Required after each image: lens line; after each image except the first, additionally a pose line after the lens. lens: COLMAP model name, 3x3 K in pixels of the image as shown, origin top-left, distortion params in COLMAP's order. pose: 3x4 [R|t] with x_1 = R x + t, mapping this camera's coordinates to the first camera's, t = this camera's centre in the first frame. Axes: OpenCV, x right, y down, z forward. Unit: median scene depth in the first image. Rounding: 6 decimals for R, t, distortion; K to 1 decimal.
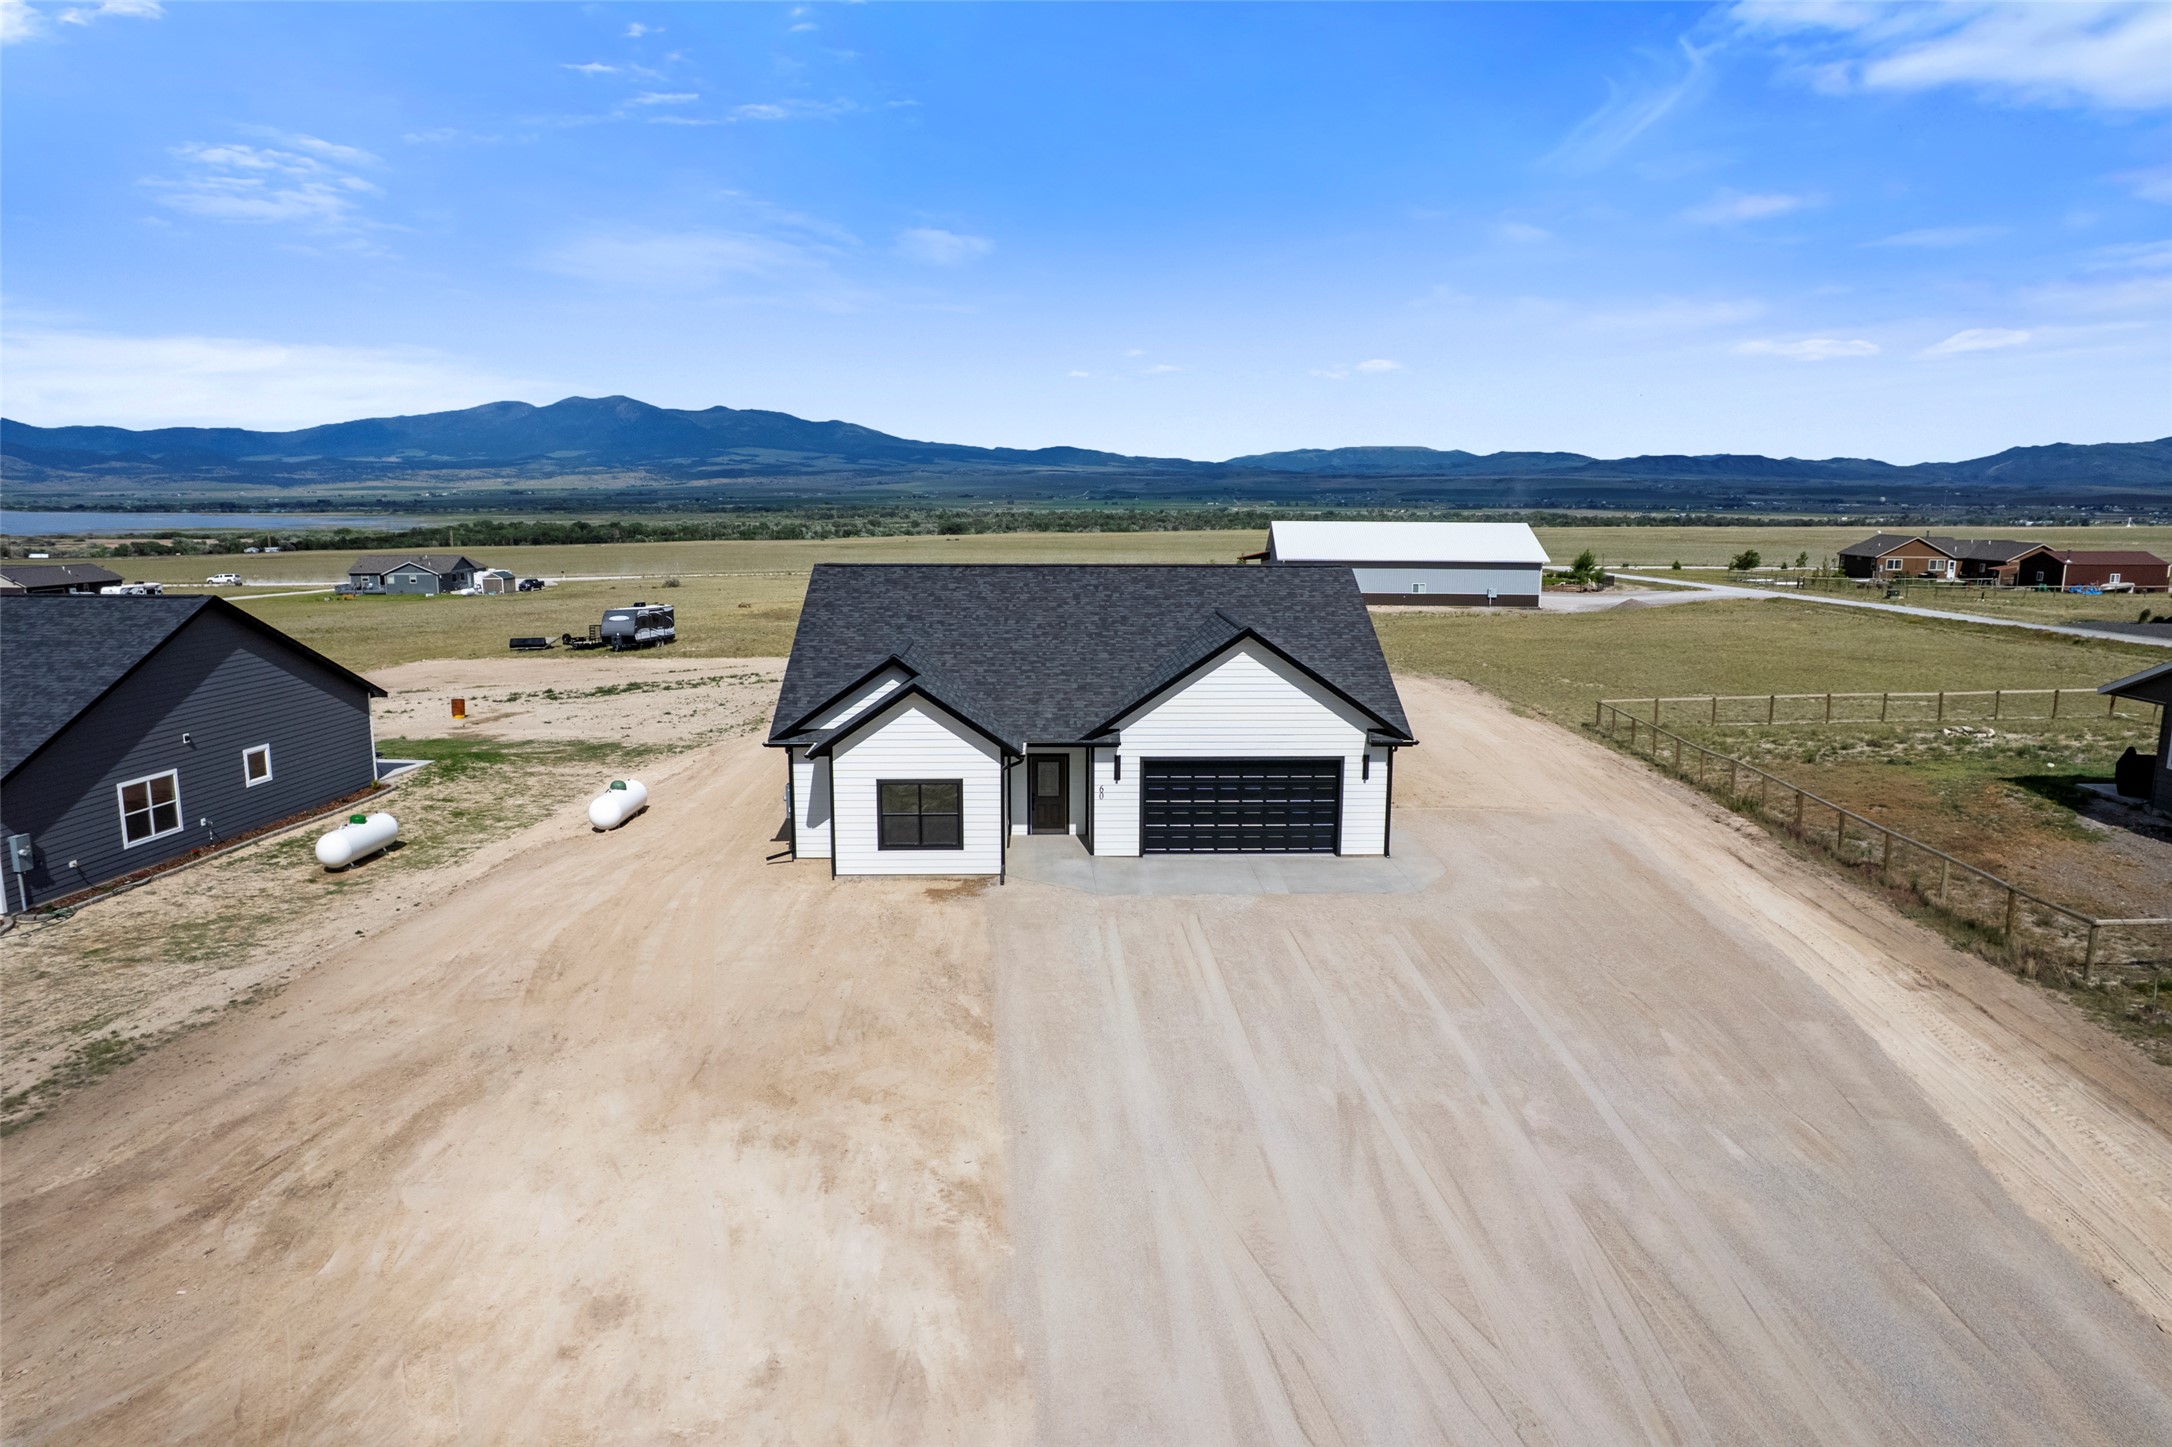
lens RADIAL K [[1394.5, 0, 1089.9], [0, 1394.5, 725.1], [0, 0, 1]] dist [-0.086341, 0.078703]
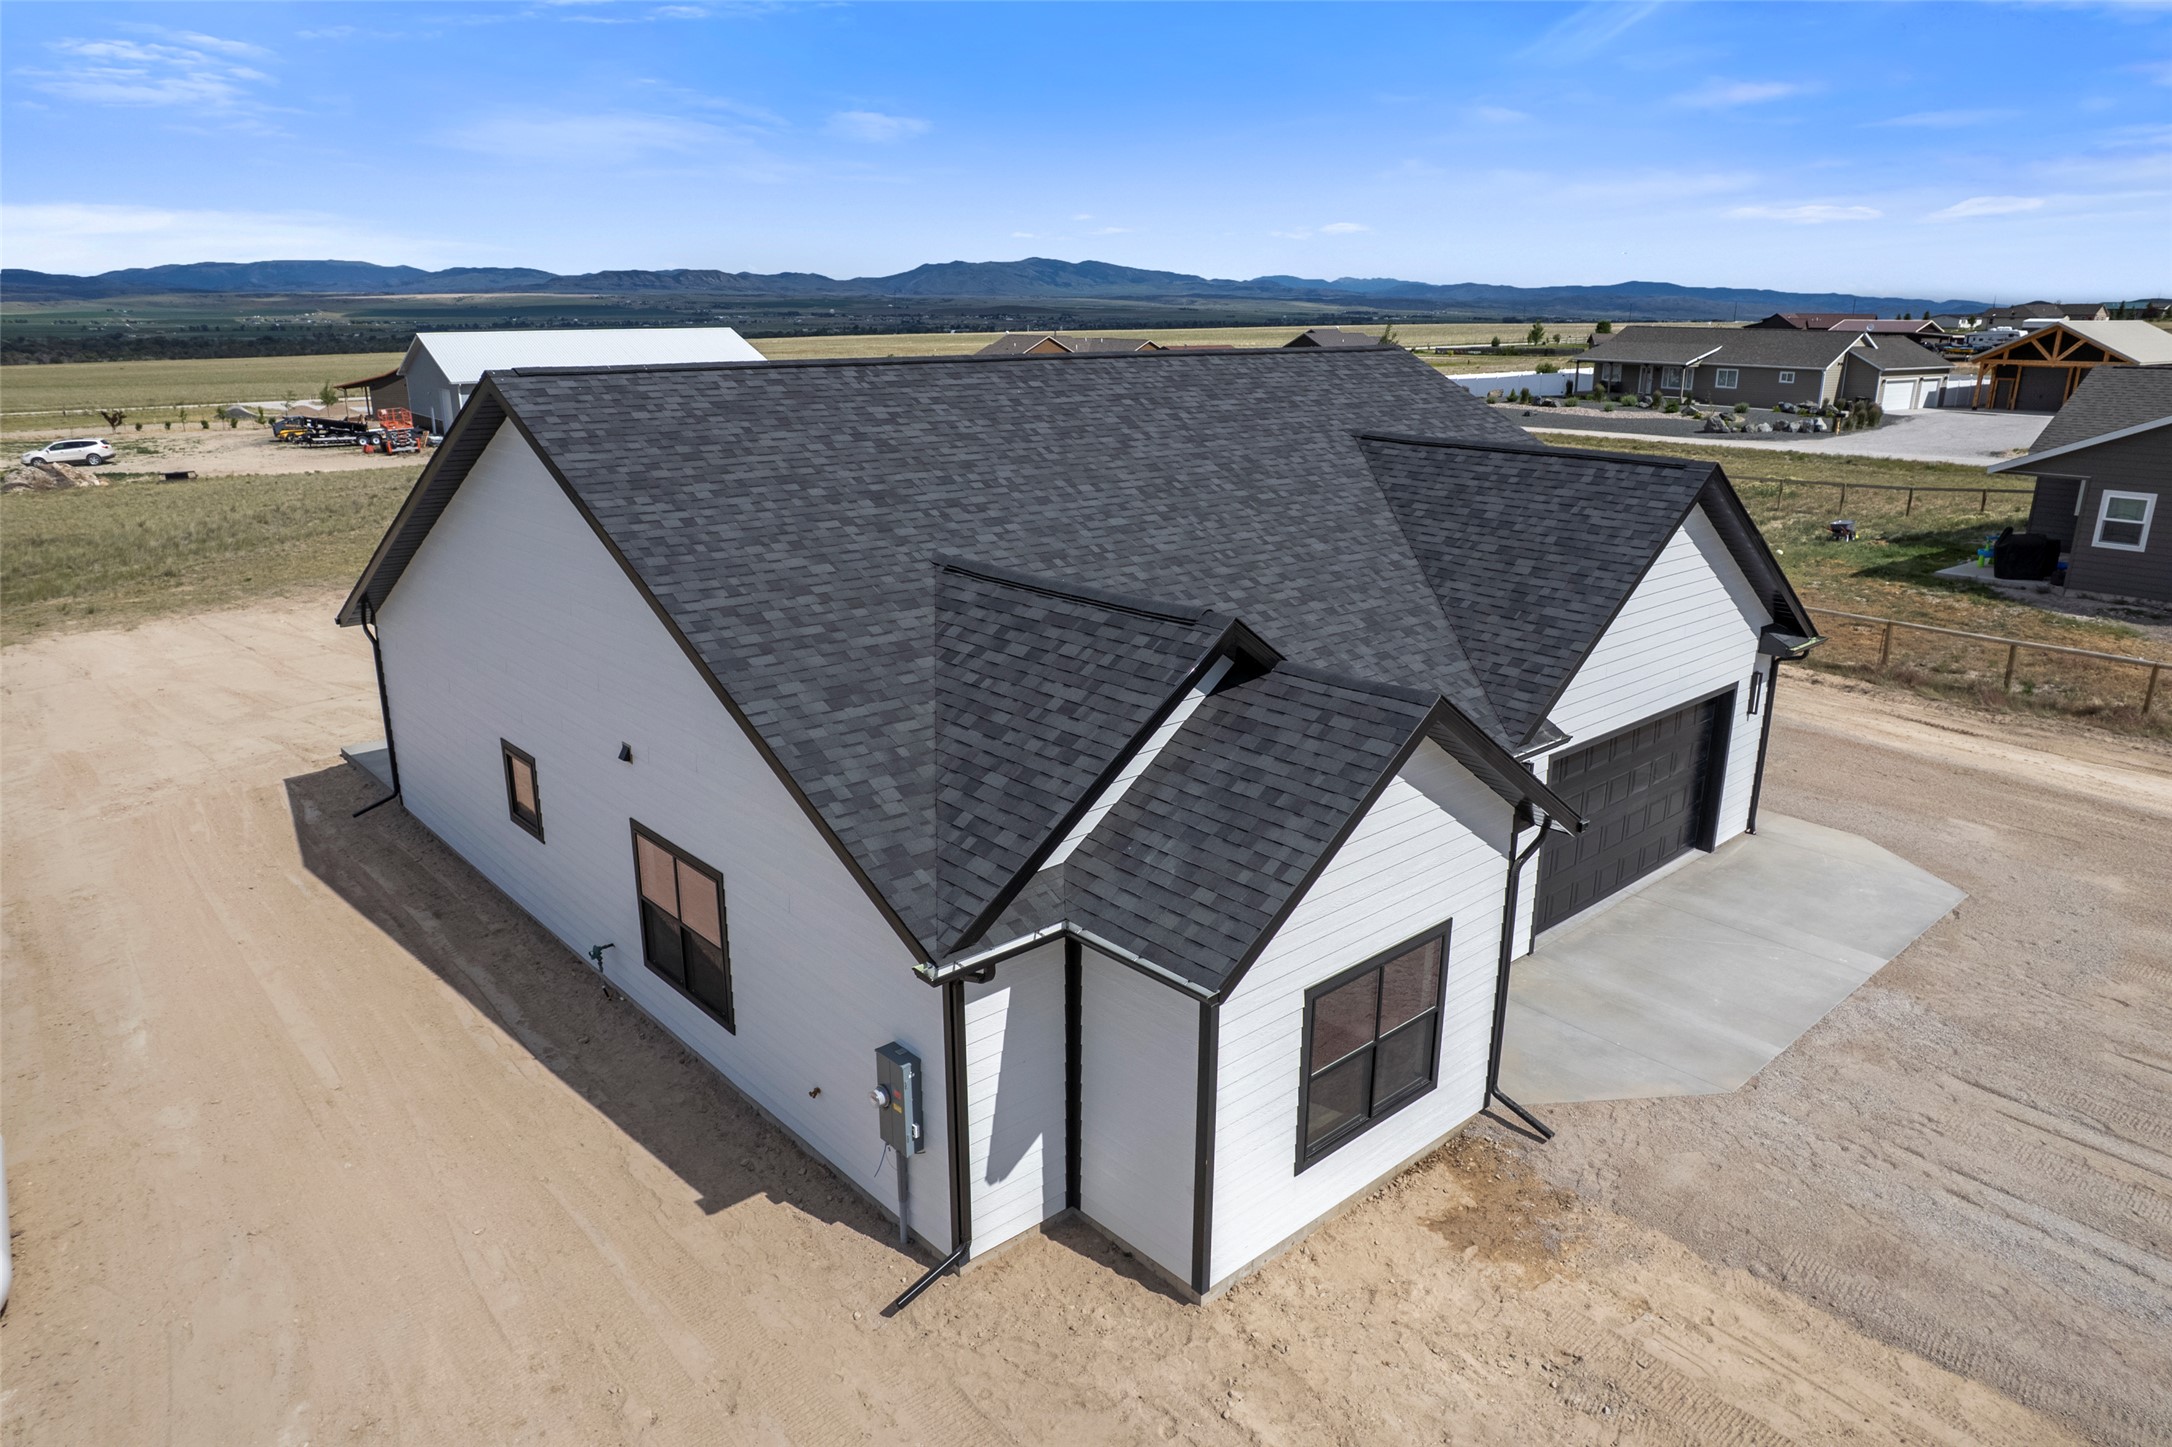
lens RADIAL K [[1394.5, 0, 1089.9], [0, 1394.5, 725.1], [0, 0, 1]] dist [-0.086341, 0.078703]
pose [[0.764211, -0.186960, 0.617274, -0.367224], [0.107674, 0.980616, 0.163704, -0.079990], [-0.635915, -0.058640, 0.769528, 0.735118]]
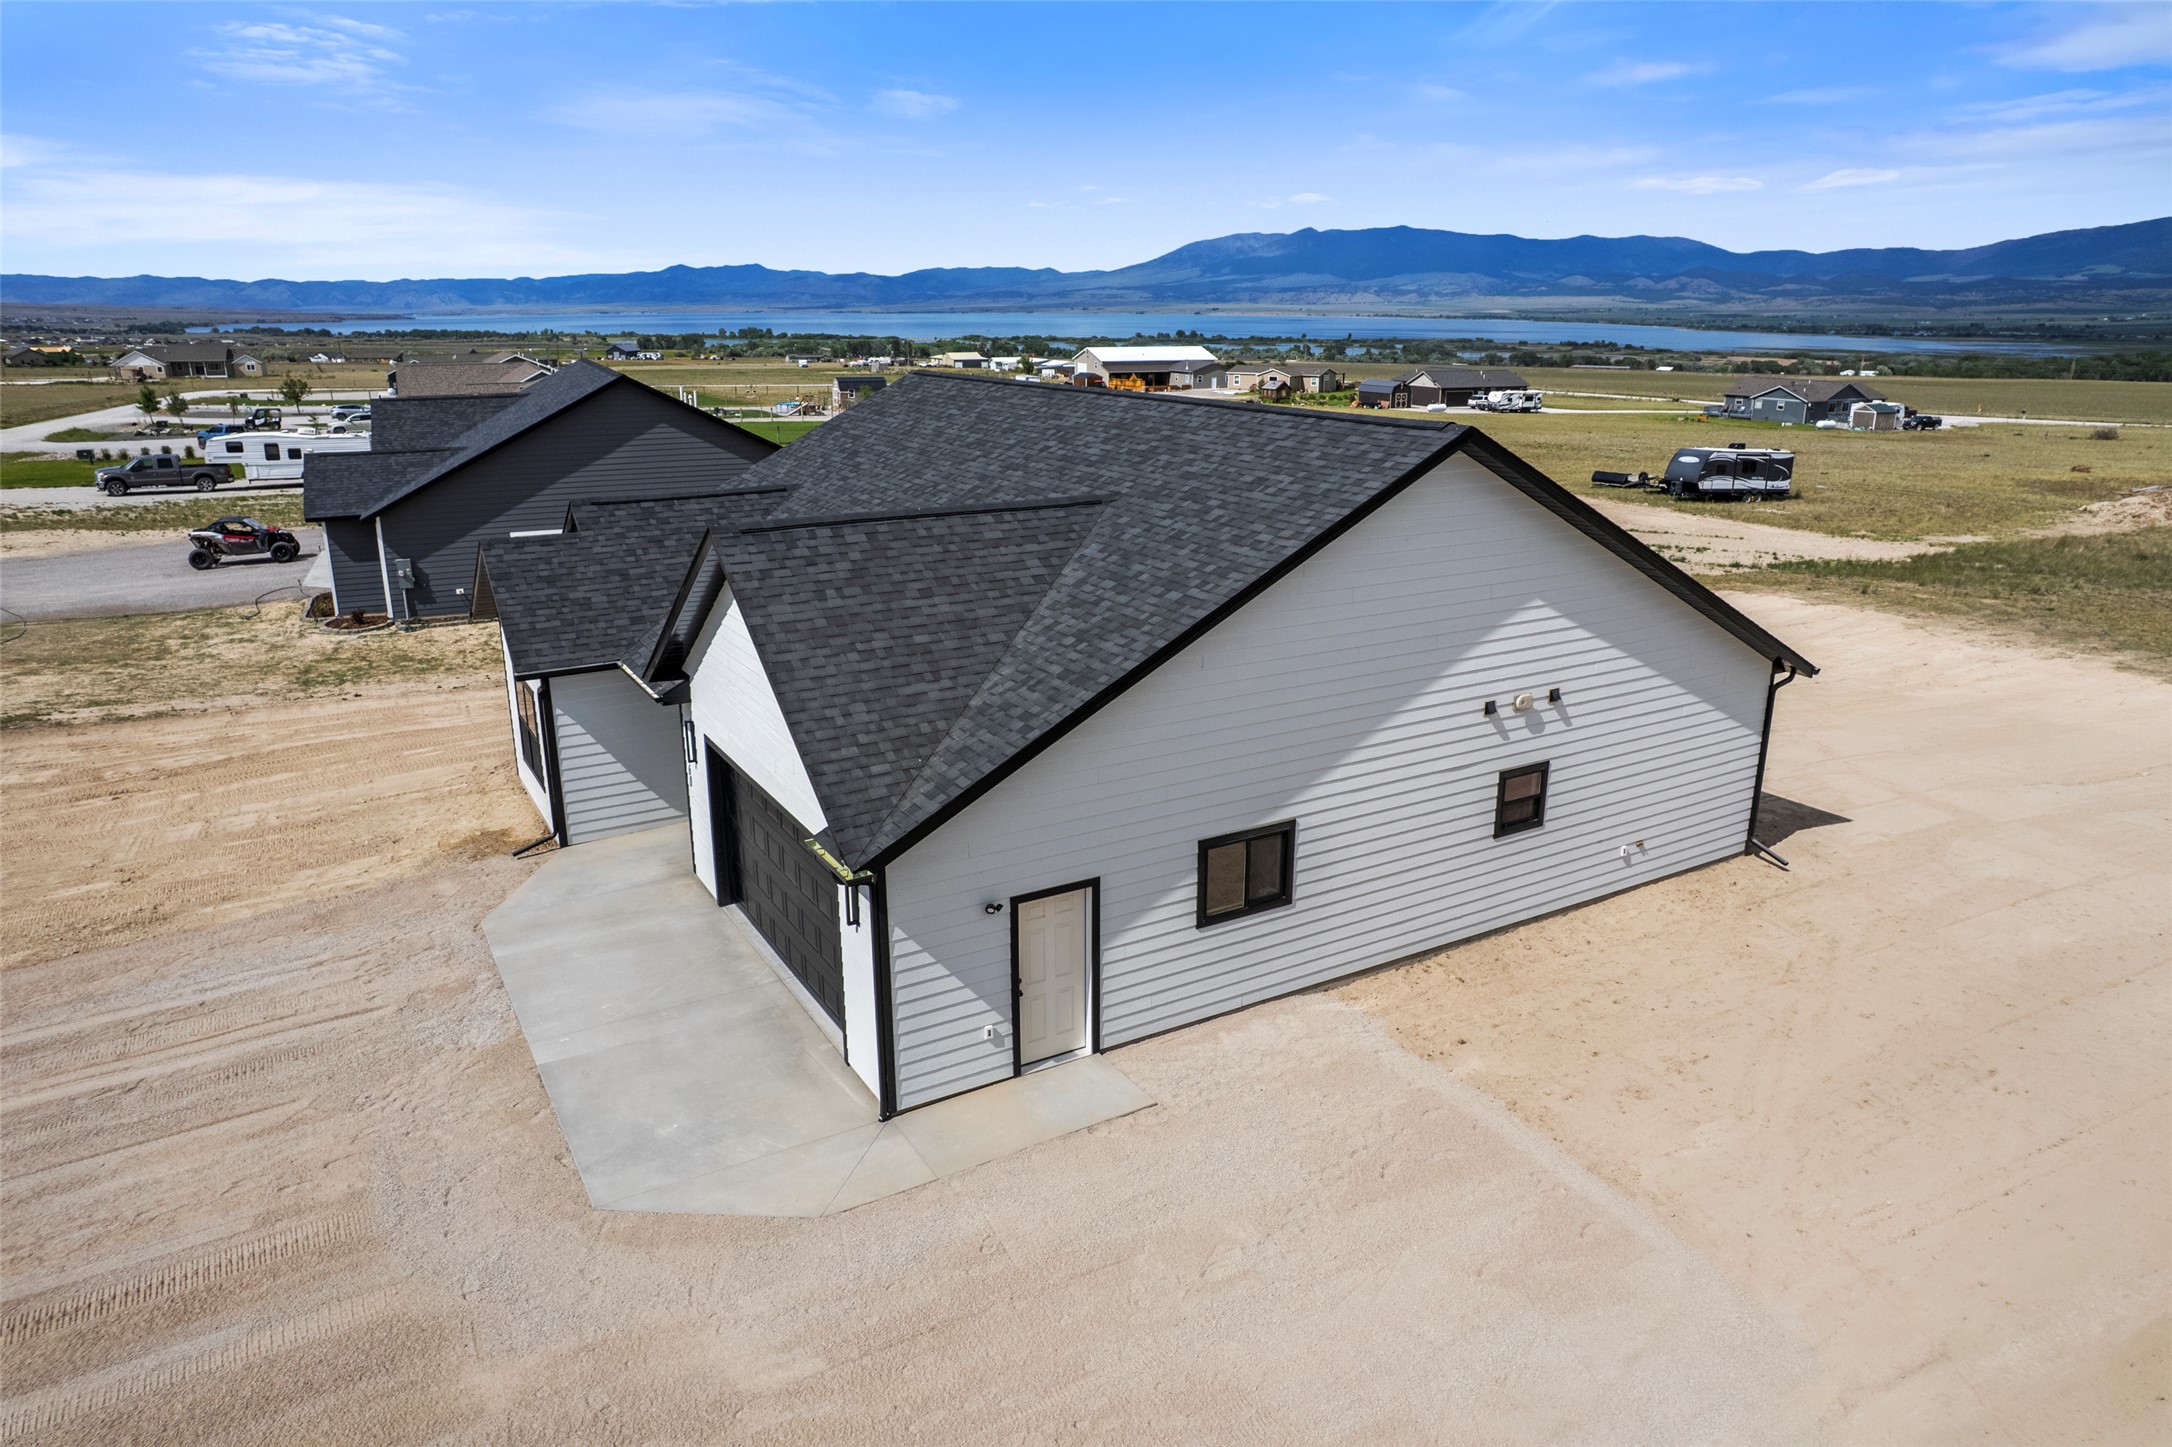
lens RADIAL K [[1394.5, 0, 1089.9], [0, 1394.5, 725.1], [0, 0, 1]] dist [-0.086341, 0.078703]
pose [[0.481509, 0.253658, -0.838932, 0.572962], [-0.148464, 0.966976, 0.207162, -0.117953], [0.863775, 0.024801, 0.503266, 0.848929]]
